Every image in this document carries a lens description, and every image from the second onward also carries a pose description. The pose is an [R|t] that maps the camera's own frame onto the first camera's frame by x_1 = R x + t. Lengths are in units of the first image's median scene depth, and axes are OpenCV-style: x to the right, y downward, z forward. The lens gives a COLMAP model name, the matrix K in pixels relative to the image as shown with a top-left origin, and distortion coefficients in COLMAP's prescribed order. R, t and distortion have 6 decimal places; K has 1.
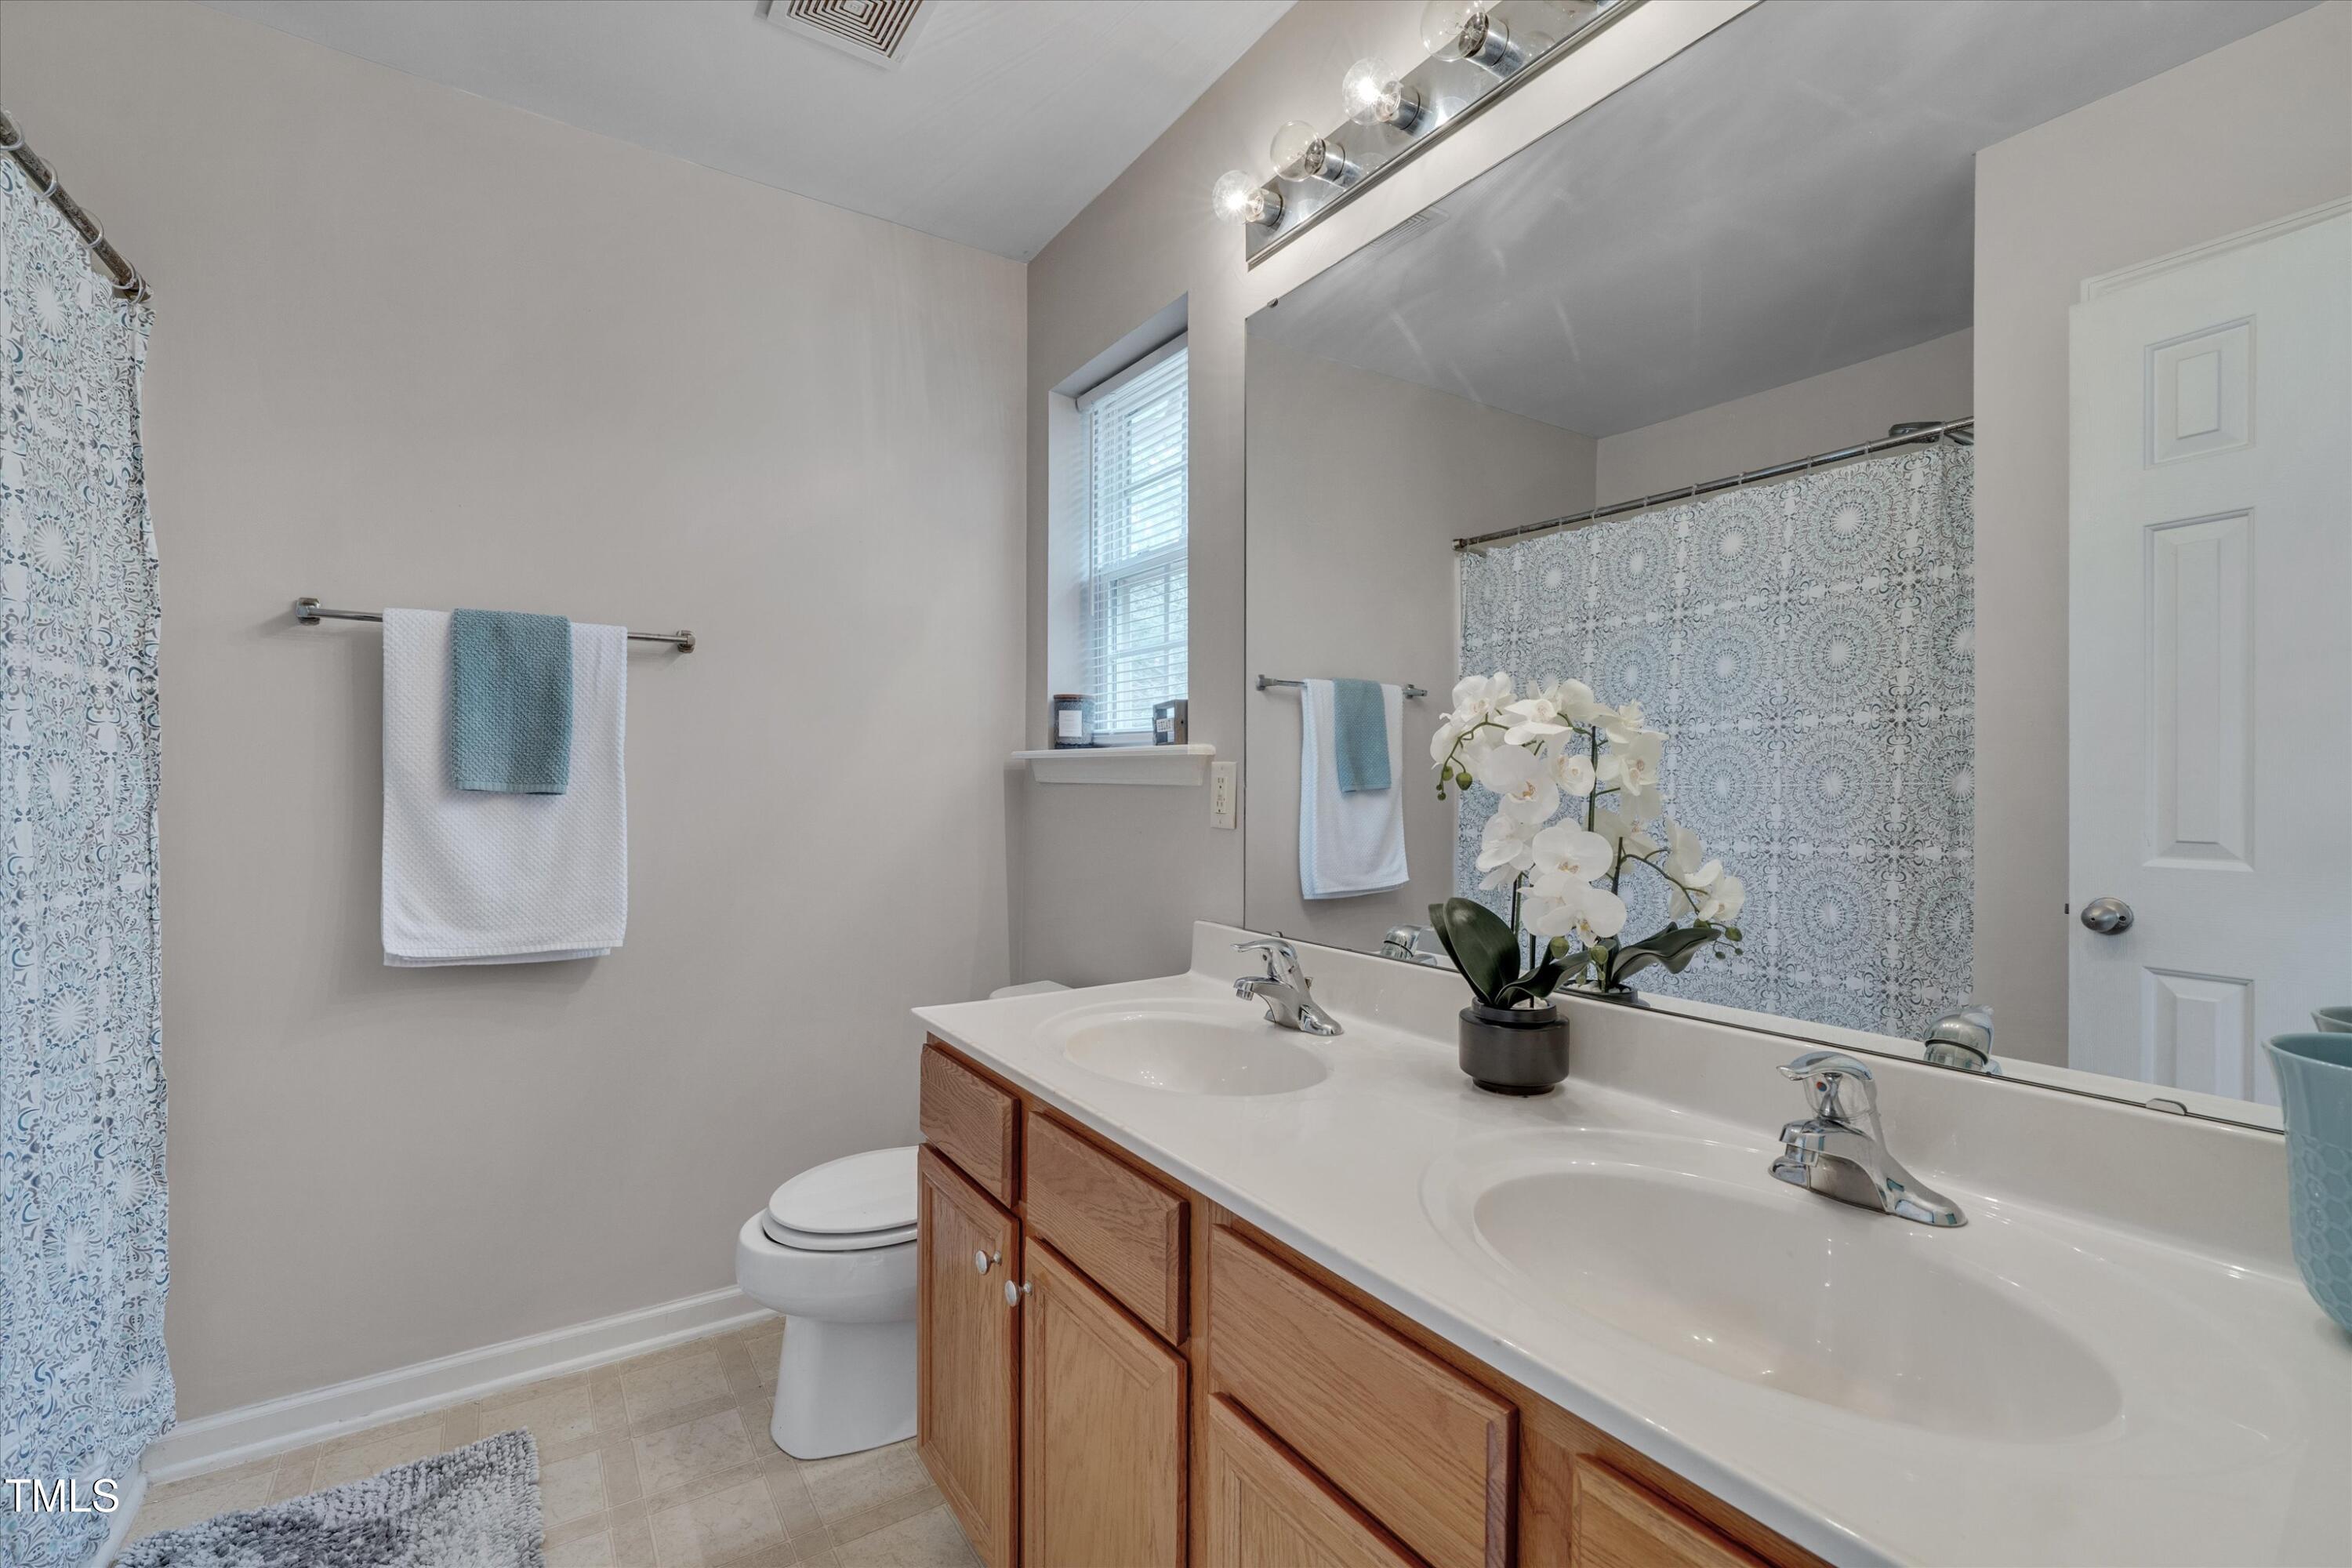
lens RADIAL K [[1039.4, 0, 1170.2], [0, 1039.4, 780.2], [0, 0, 1]] dist [-0.000377, -0.000228]
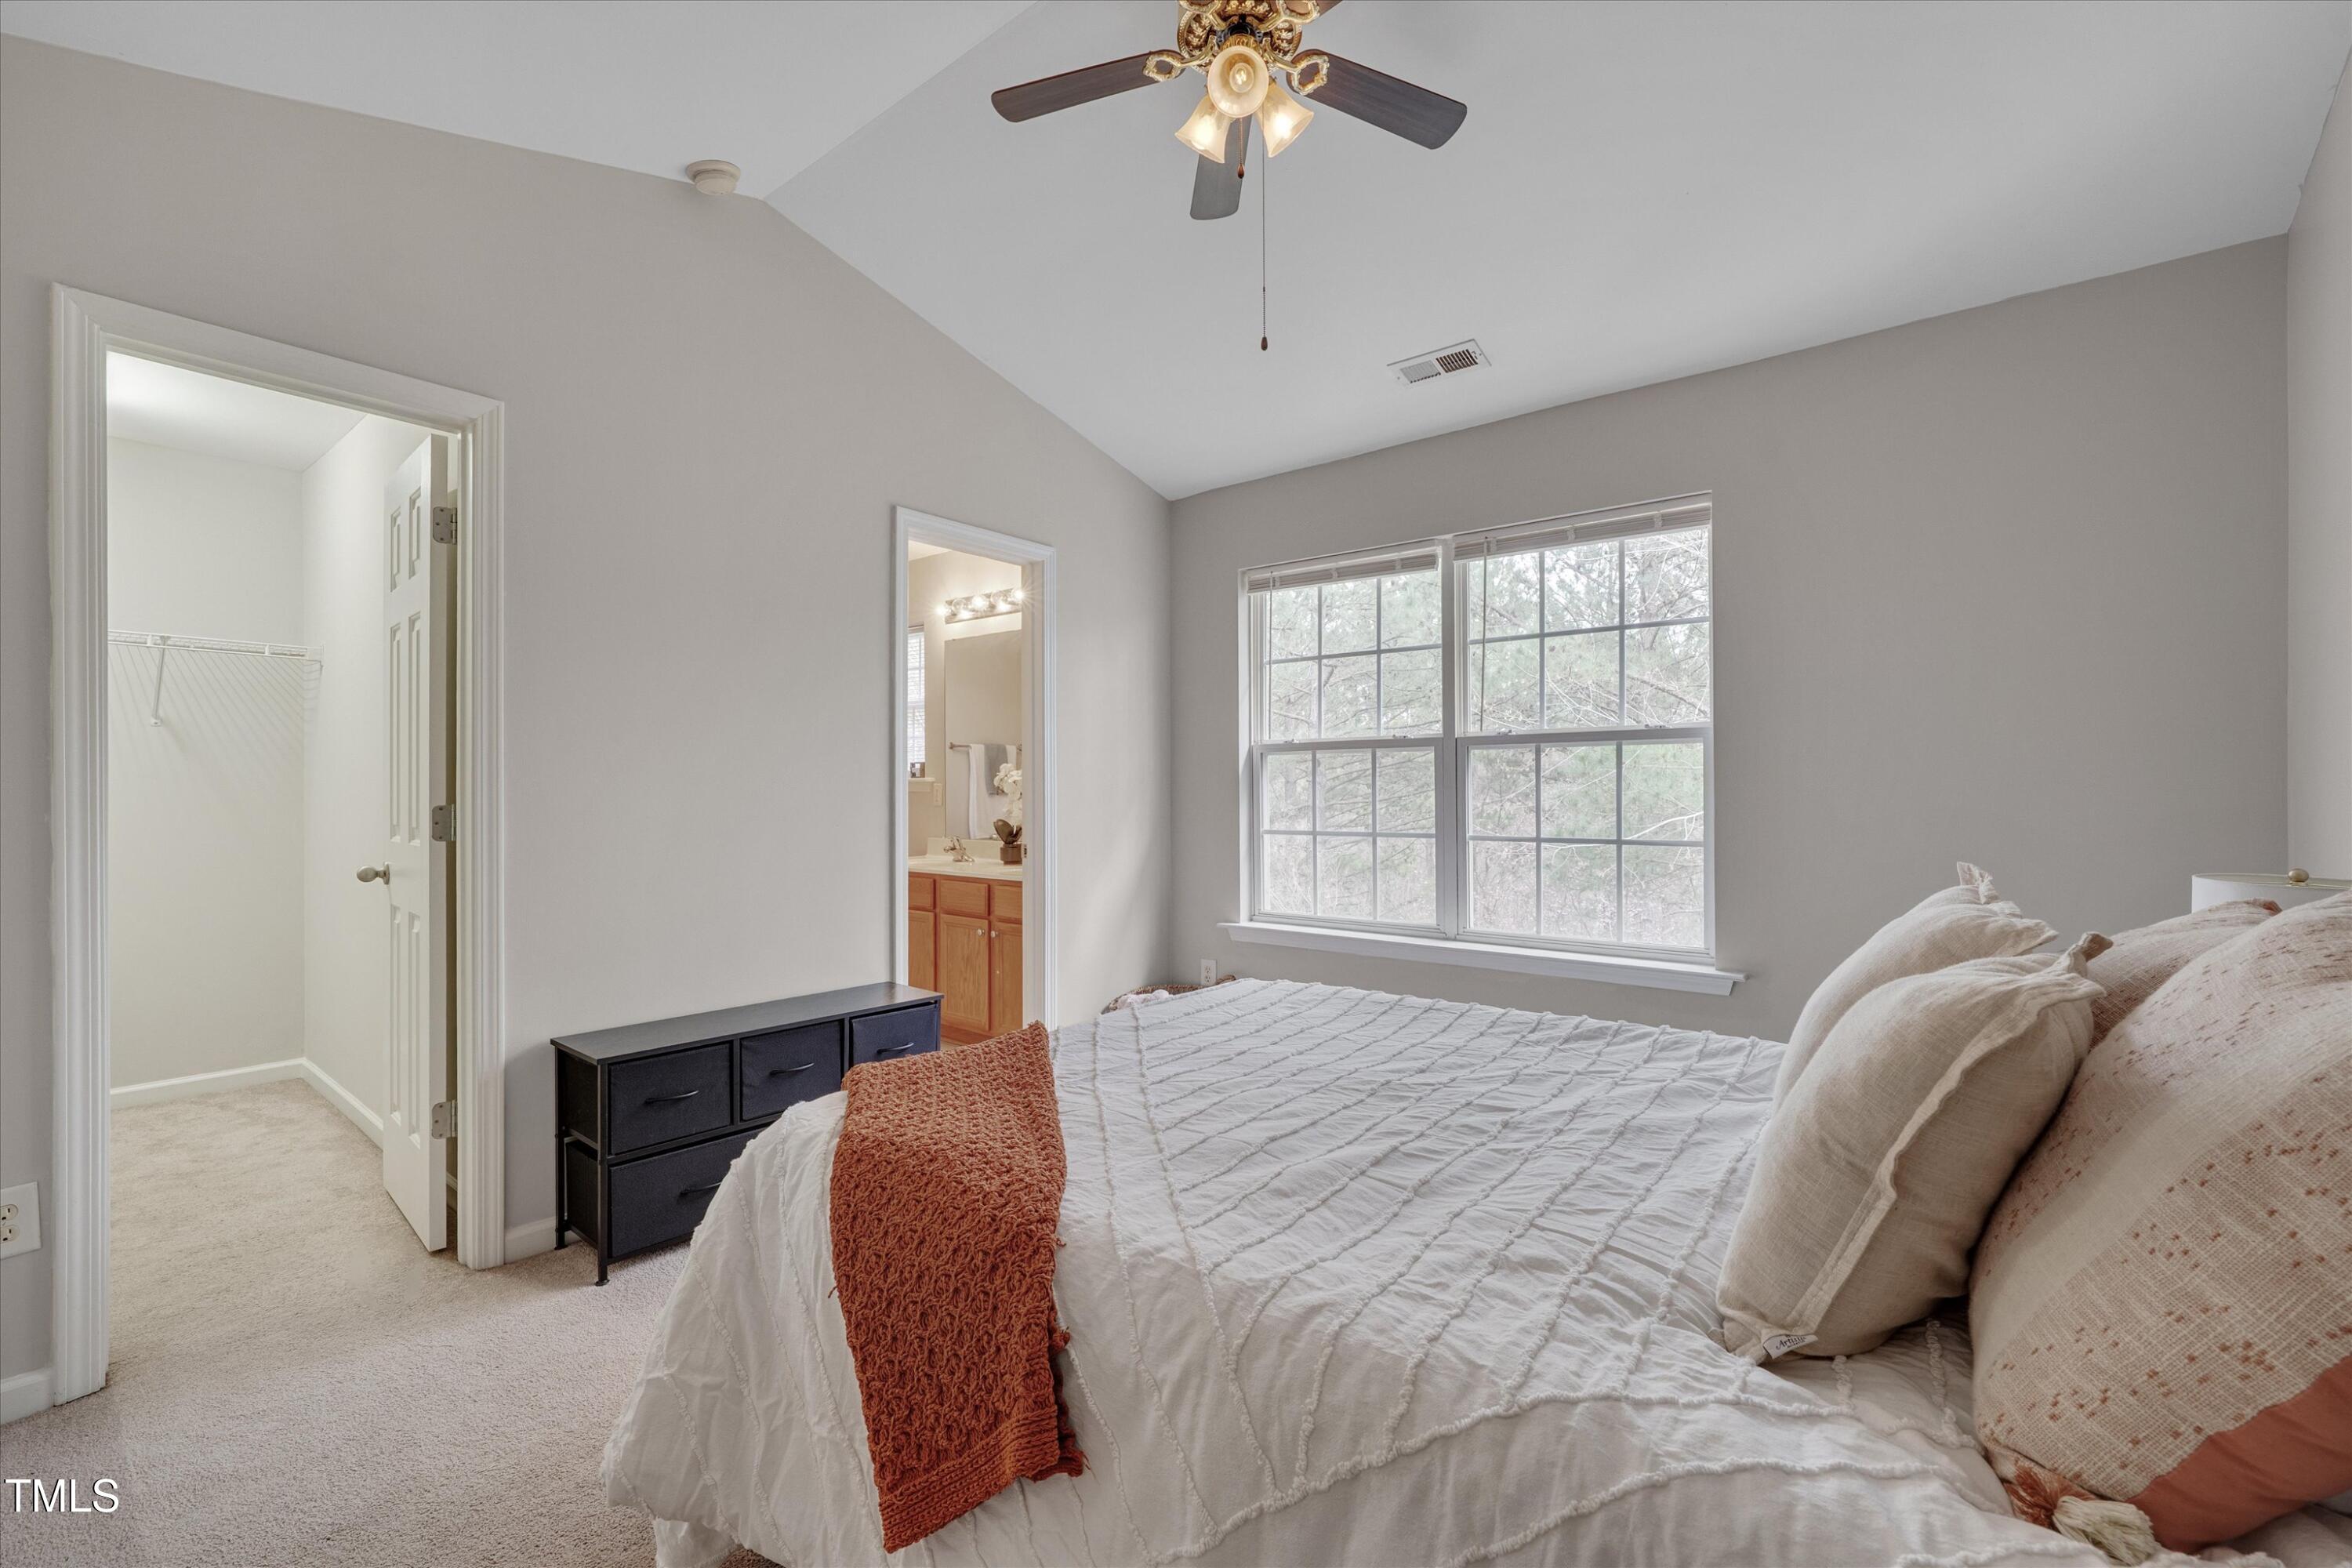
lens RADIAL K [[1039.4, 0, 1170.2], [0, 1039.4, 780.2], [0, 0, 1]] dist [-0.000377, -0.000228]
pose [[0.957764, -0.006637, 0.287479, -0.161338], [0.006582, 0.999978, 0.001158, -0.027005], [-0.287480, 0.000784, 0.957786, -1.969155]]
